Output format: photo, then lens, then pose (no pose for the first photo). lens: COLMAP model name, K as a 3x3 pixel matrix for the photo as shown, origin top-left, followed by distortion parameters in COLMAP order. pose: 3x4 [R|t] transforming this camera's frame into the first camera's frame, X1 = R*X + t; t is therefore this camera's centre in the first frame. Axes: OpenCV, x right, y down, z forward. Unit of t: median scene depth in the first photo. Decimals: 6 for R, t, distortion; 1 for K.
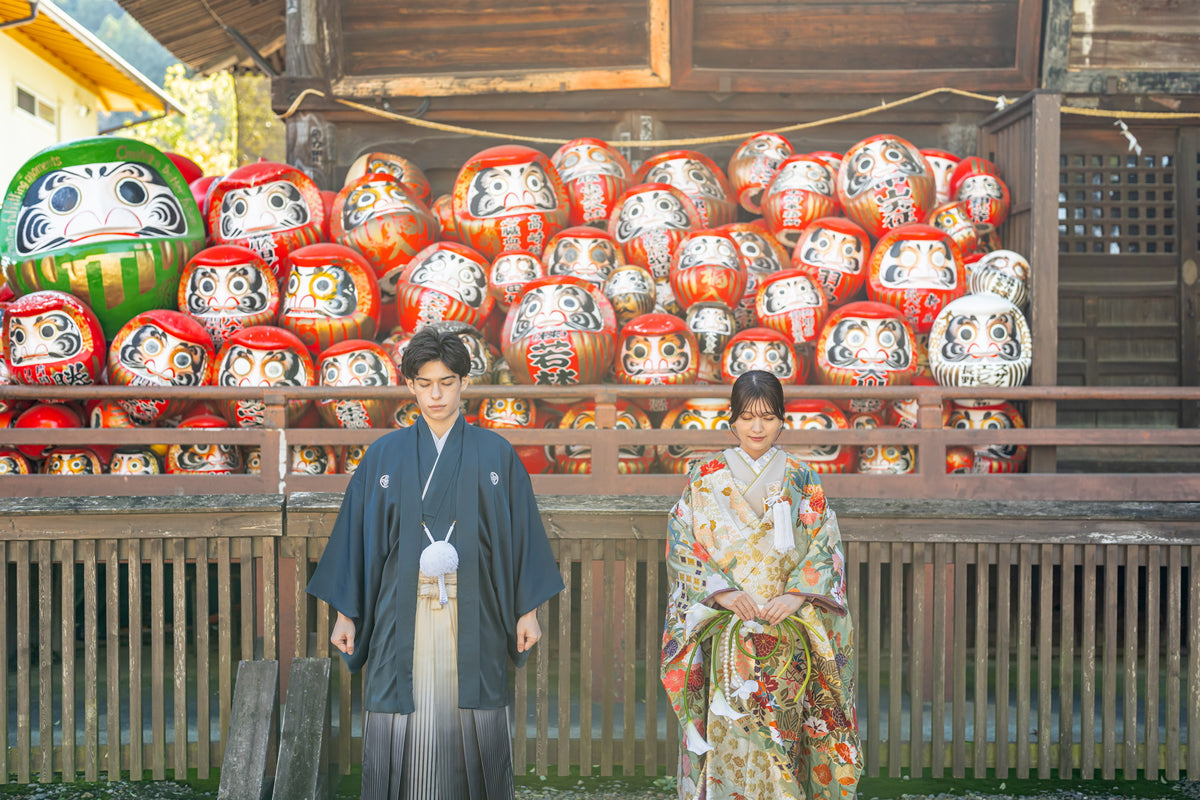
lens RADIAL K [[1879.3, 0, 602.3], [0, 1879.3, 400.8], [0, 0, 1]] dist [0.011821, 0.000000]
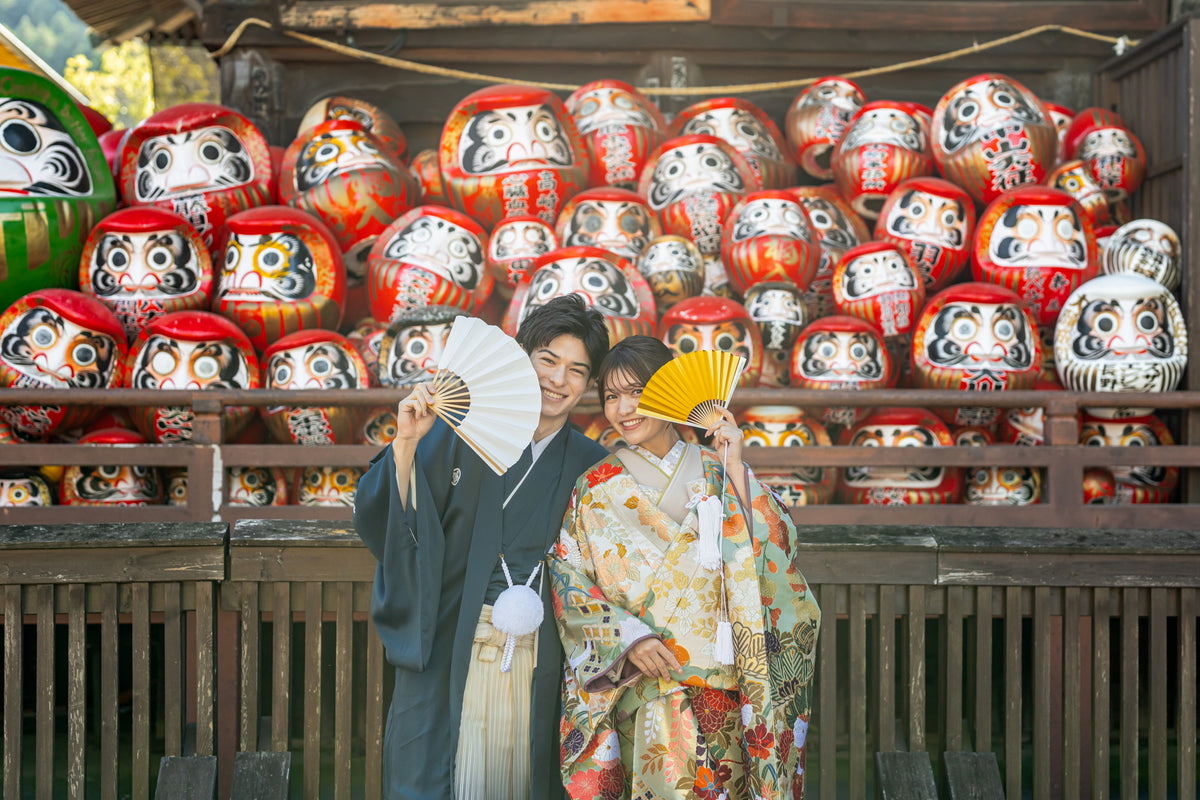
lens RADIAL K [[1879.3, 0, 596.5], [0, 1879.3, 399.3], [0, 0, 1]] dist [0.011821, 0.000000]
pose [[0.998840, 0.001773, 0.048114, -0.052994], [0.000247, 0.999120, -0.041945, 0.027630], [-0.048146, 0.041908, 0.997961, 0.232084]]
